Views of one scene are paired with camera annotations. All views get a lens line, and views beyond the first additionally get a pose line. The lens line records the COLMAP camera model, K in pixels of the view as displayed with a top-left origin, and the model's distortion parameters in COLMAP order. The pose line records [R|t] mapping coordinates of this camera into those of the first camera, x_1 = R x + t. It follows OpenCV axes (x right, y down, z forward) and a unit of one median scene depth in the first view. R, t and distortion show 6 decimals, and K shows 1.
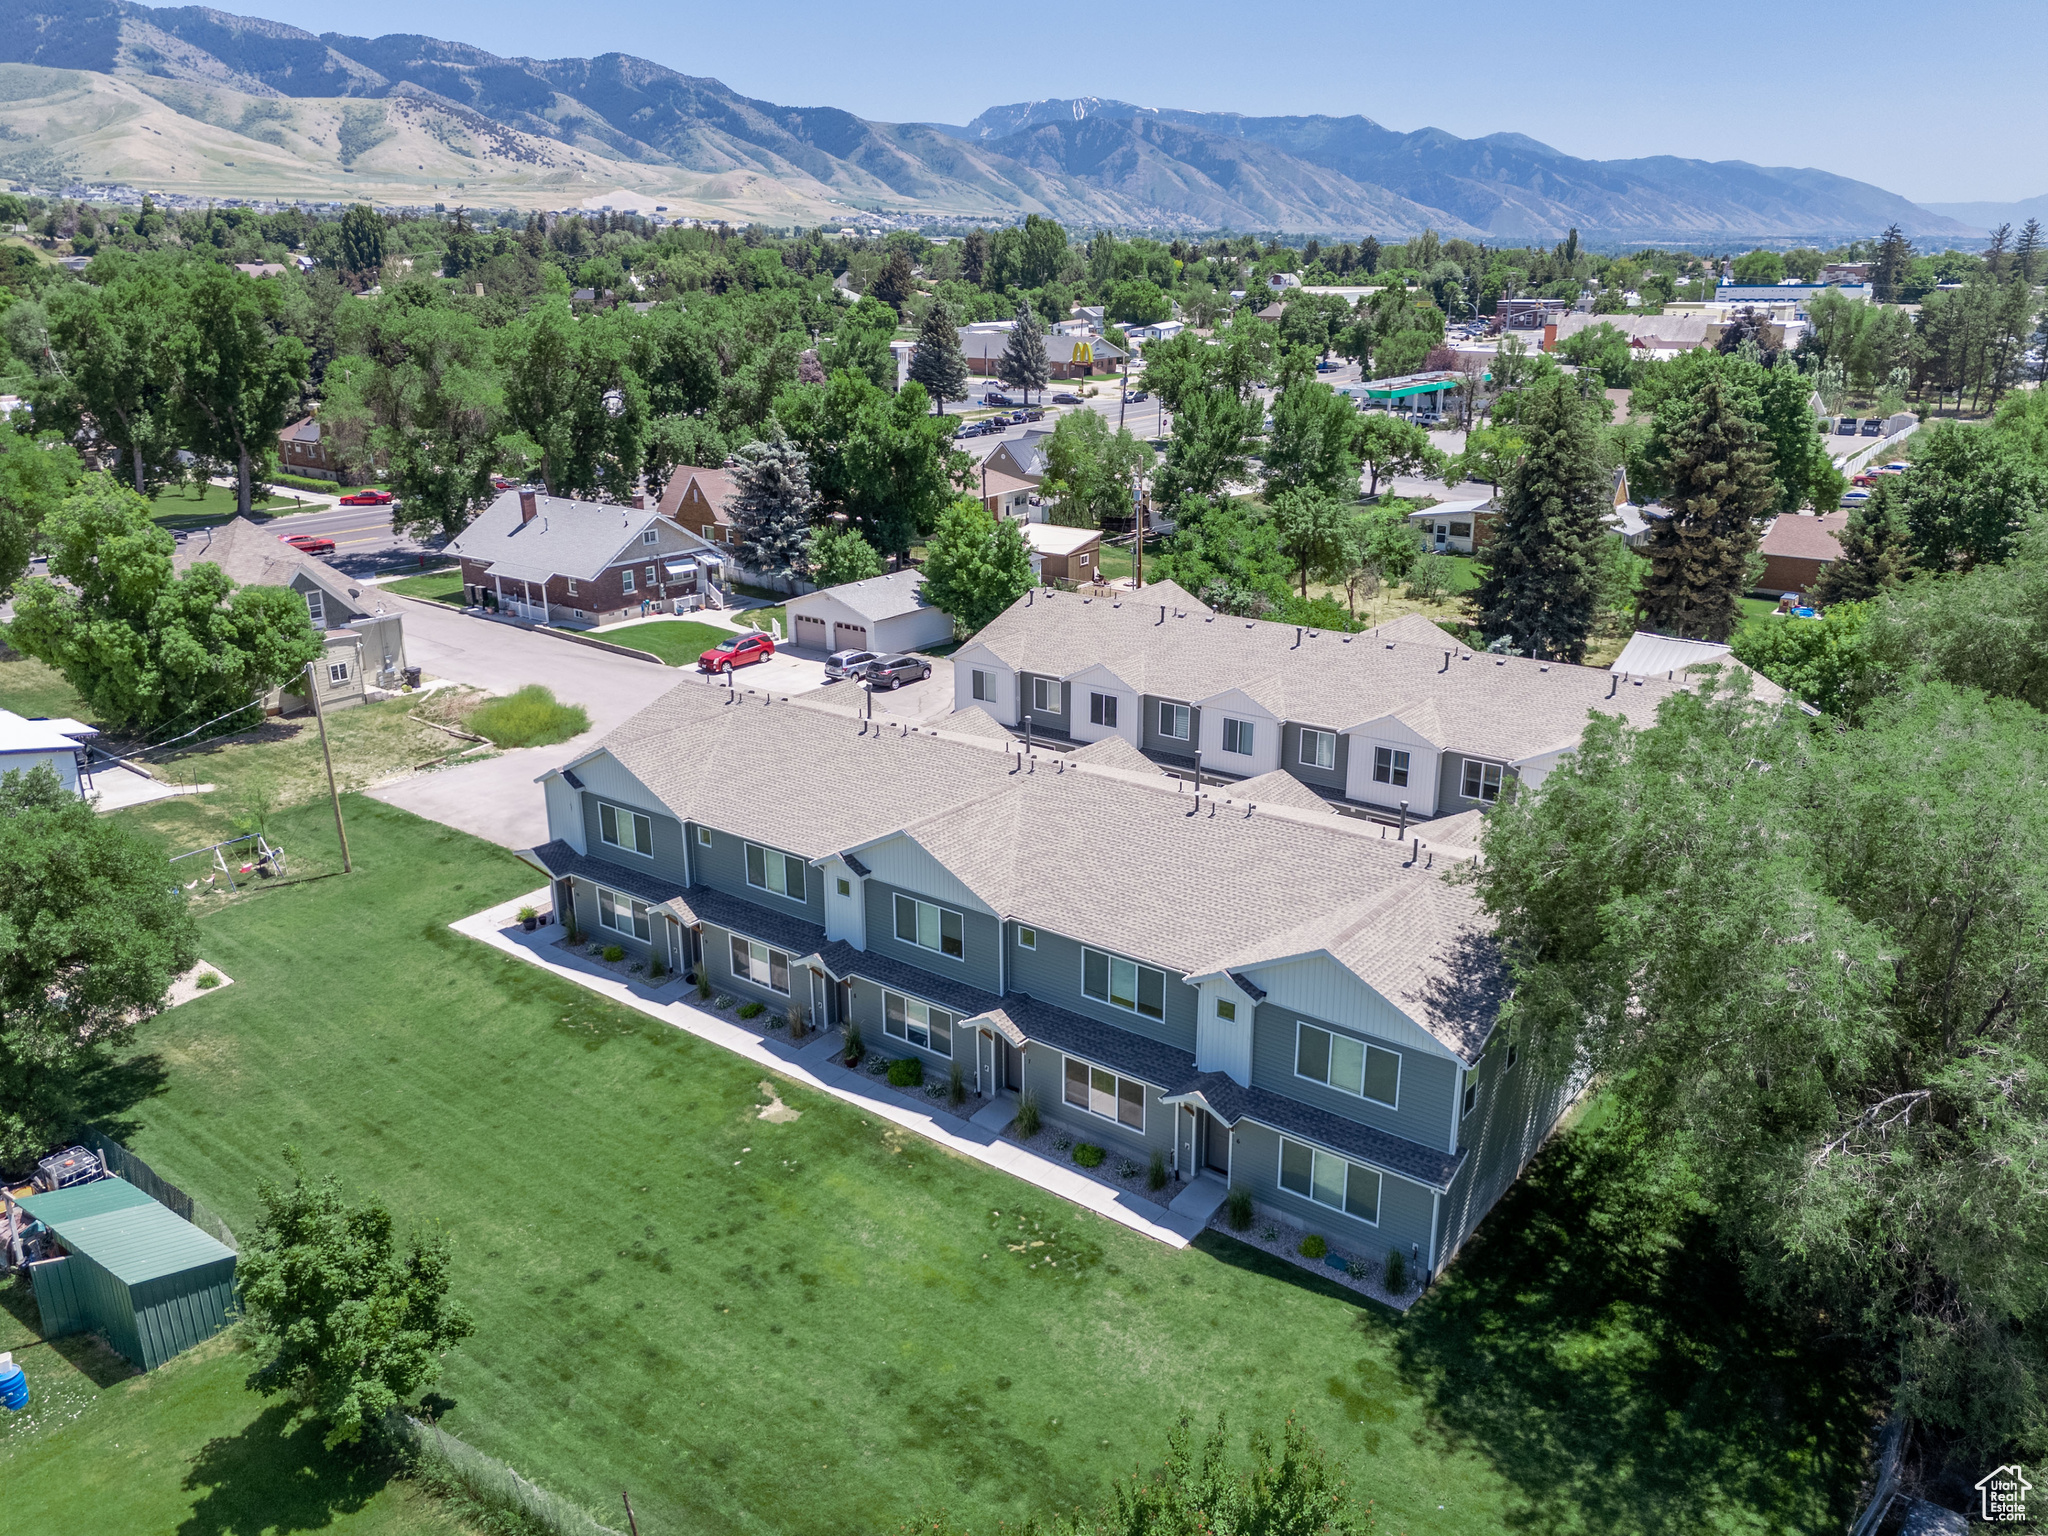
lens RADIAL K [[1526.0, 0, 1031.4], [0, 1526.0, 763.7], [0, 0, 1]] dist [0.058998, -0.050520]
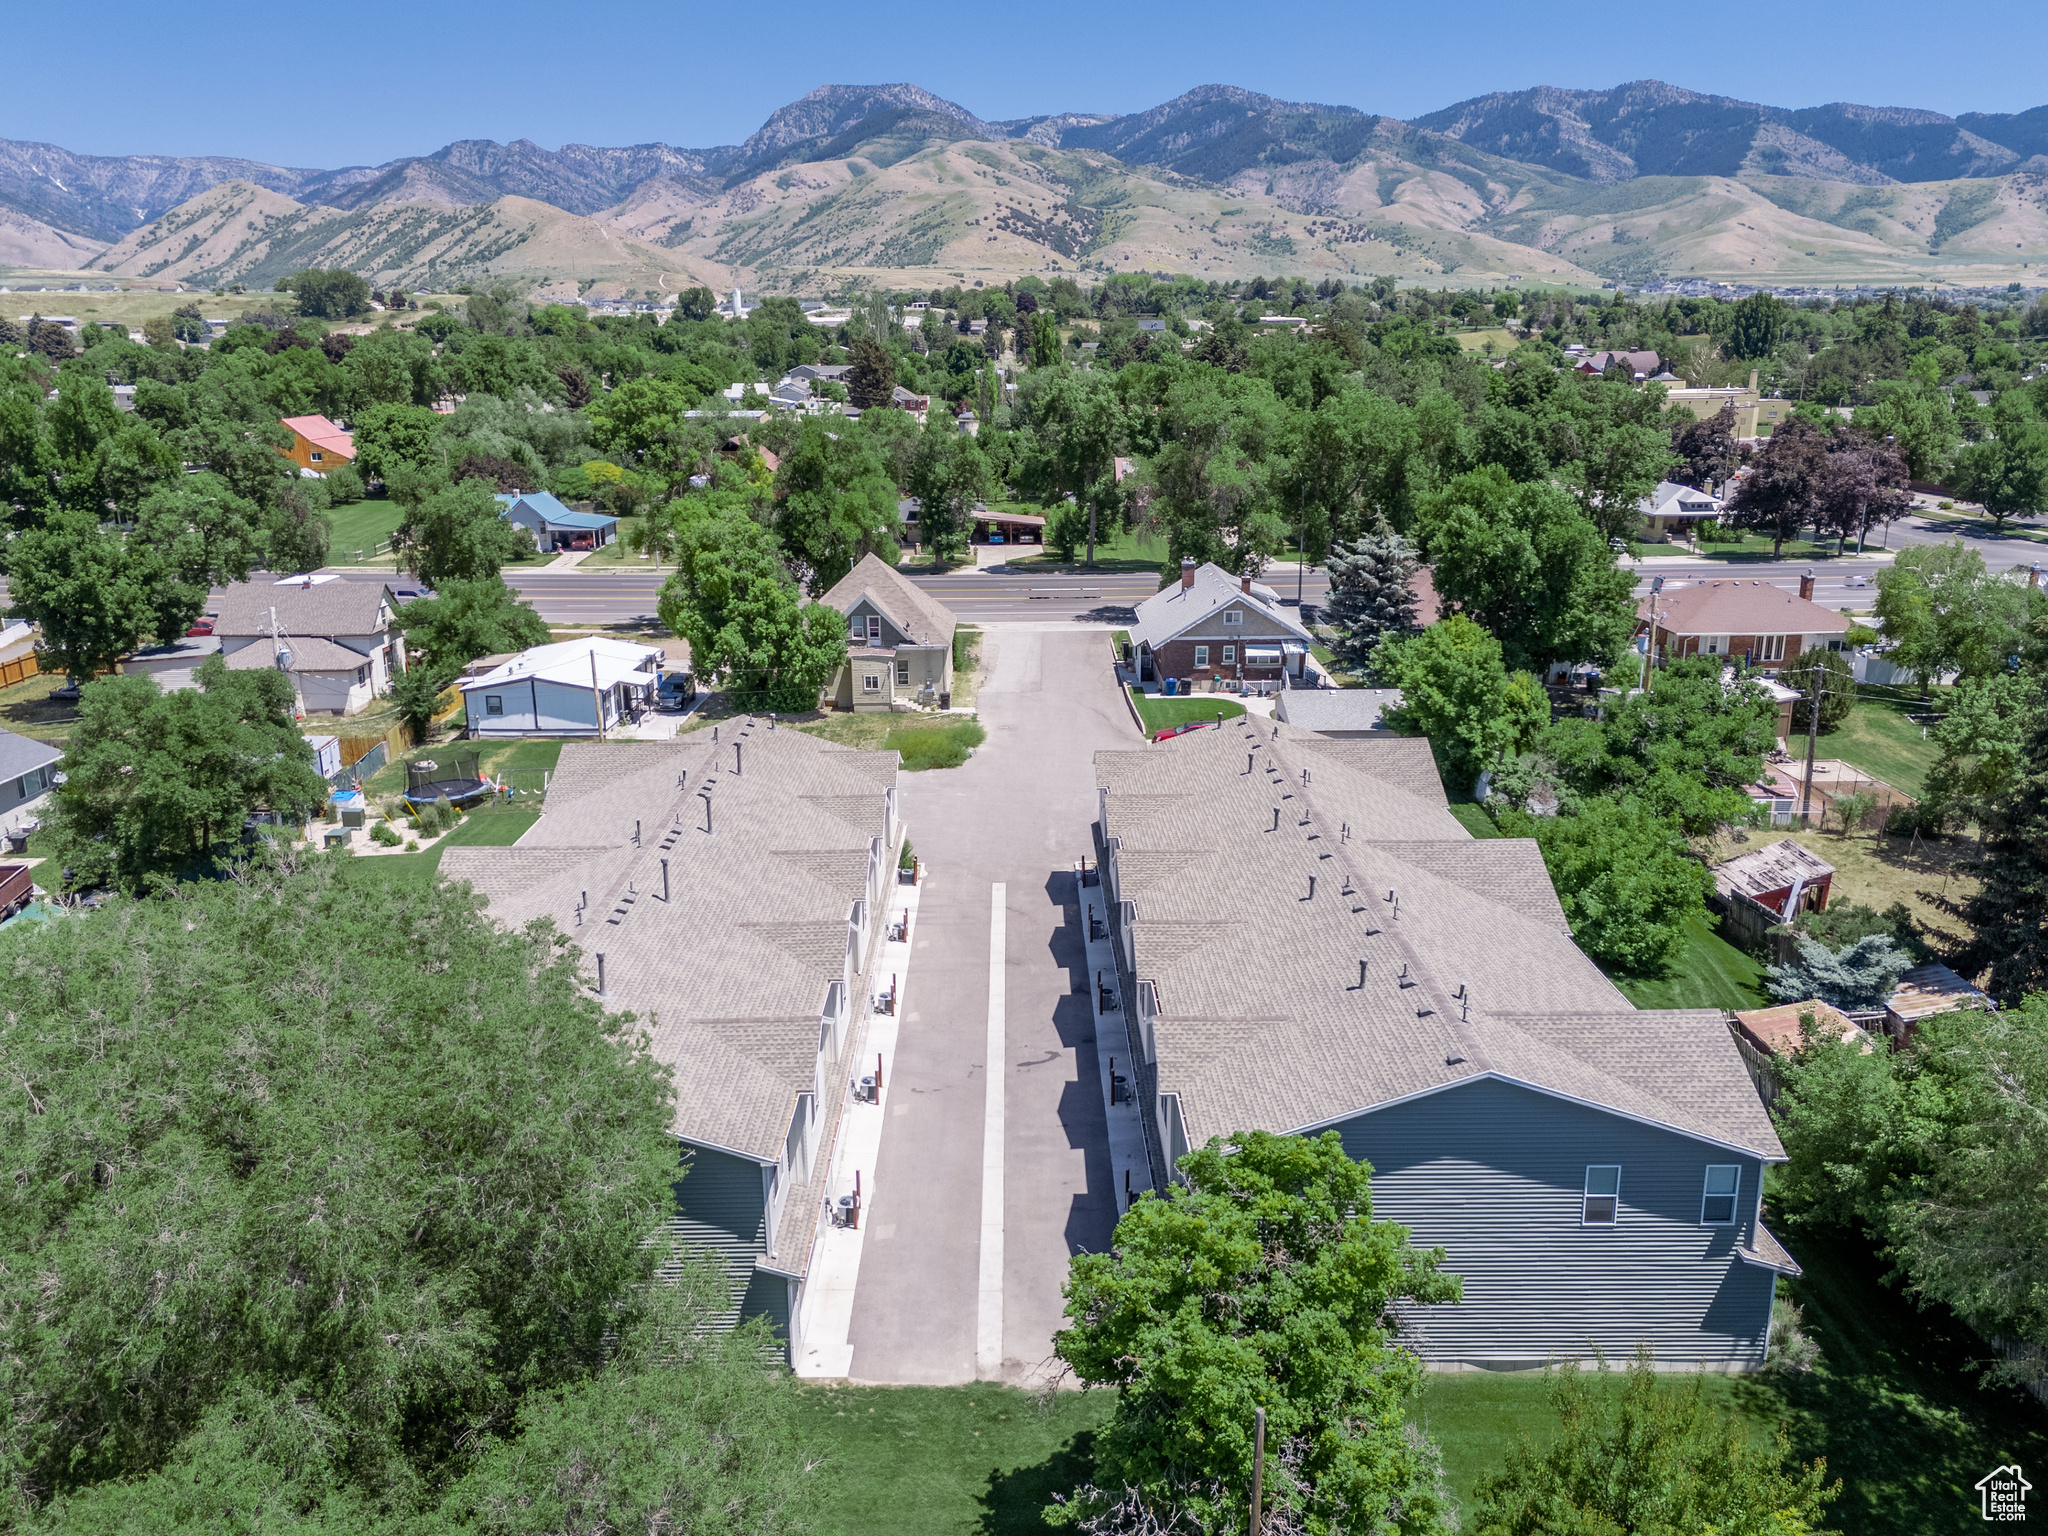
lens RADIAL K [[1517.0, 0, 1030.7], [0, 1517.0, 757.6], [0, 0, 1]] dist [0.060422, -0.060328]
pose [[0.615256, 0.204836, -0.761251, 0.665884], [-0.244419, 0.967632, 0.062825, -0.128316], [0.749480, 0.147411, 0.645407, 0.378806]]
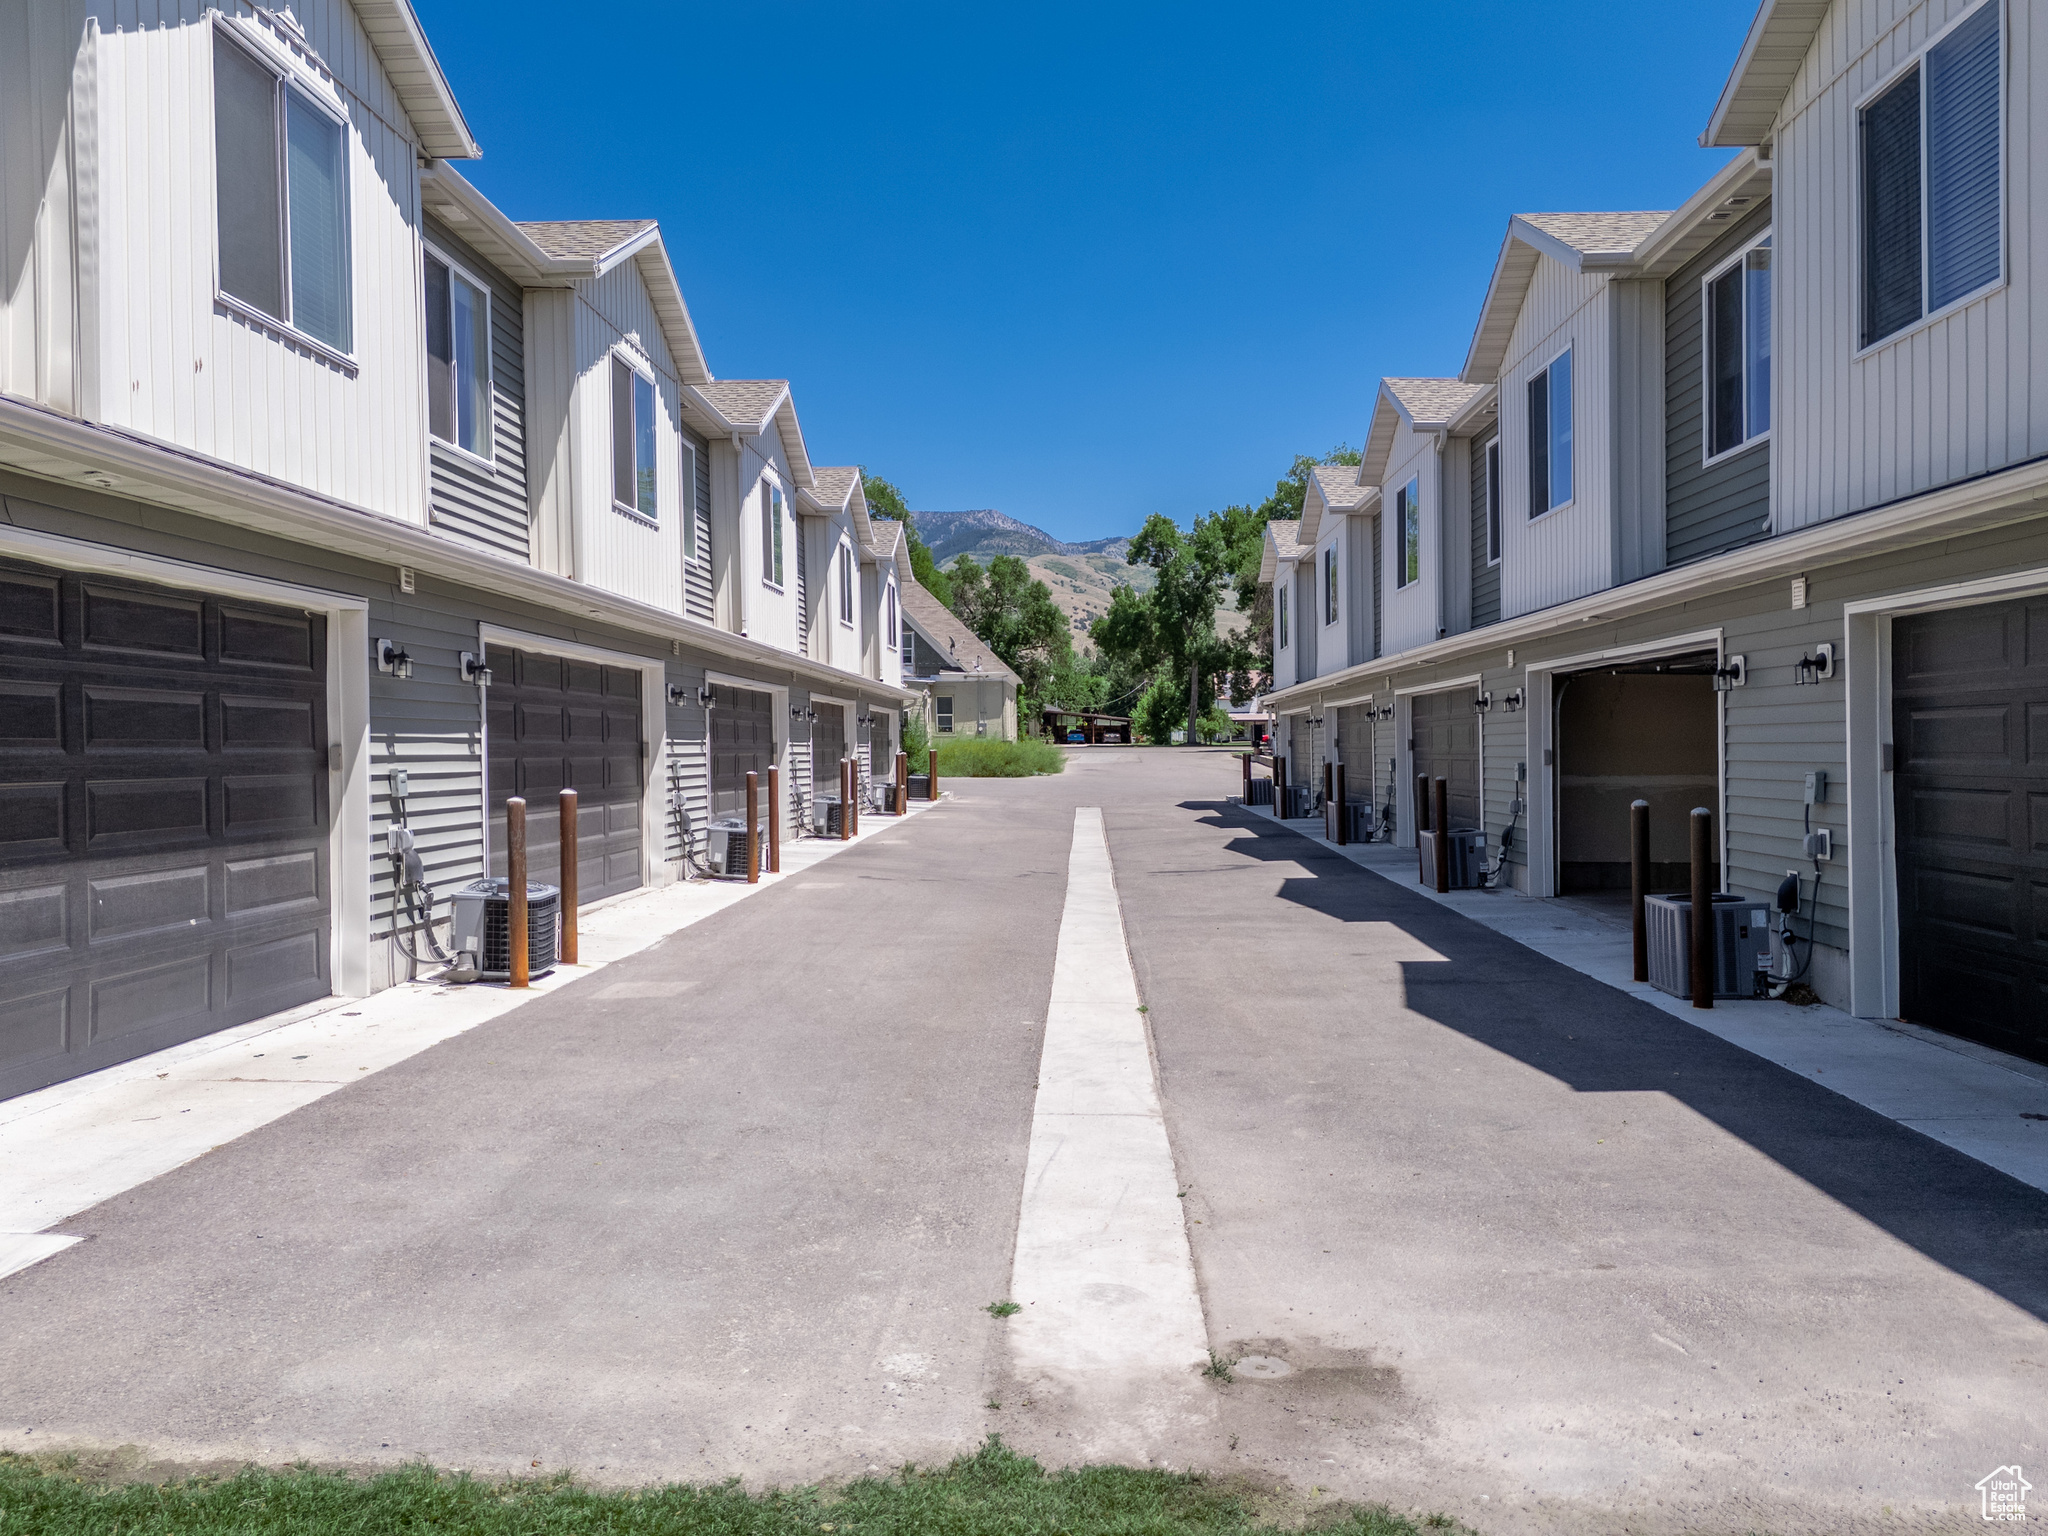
lens RADIAL K [[1535.4, 0, 1048.6], [0, 1535.4, 774.4], [0, 0, 1]] dist [0.079088, -0.080803]
pose [[0.585422, 0.013560, -0.810615, 0.340592], [-0.249390, 0.954391, -0.164144, 0.103841], [0.771418, 0.298253, 0.562103, 0.701967]]
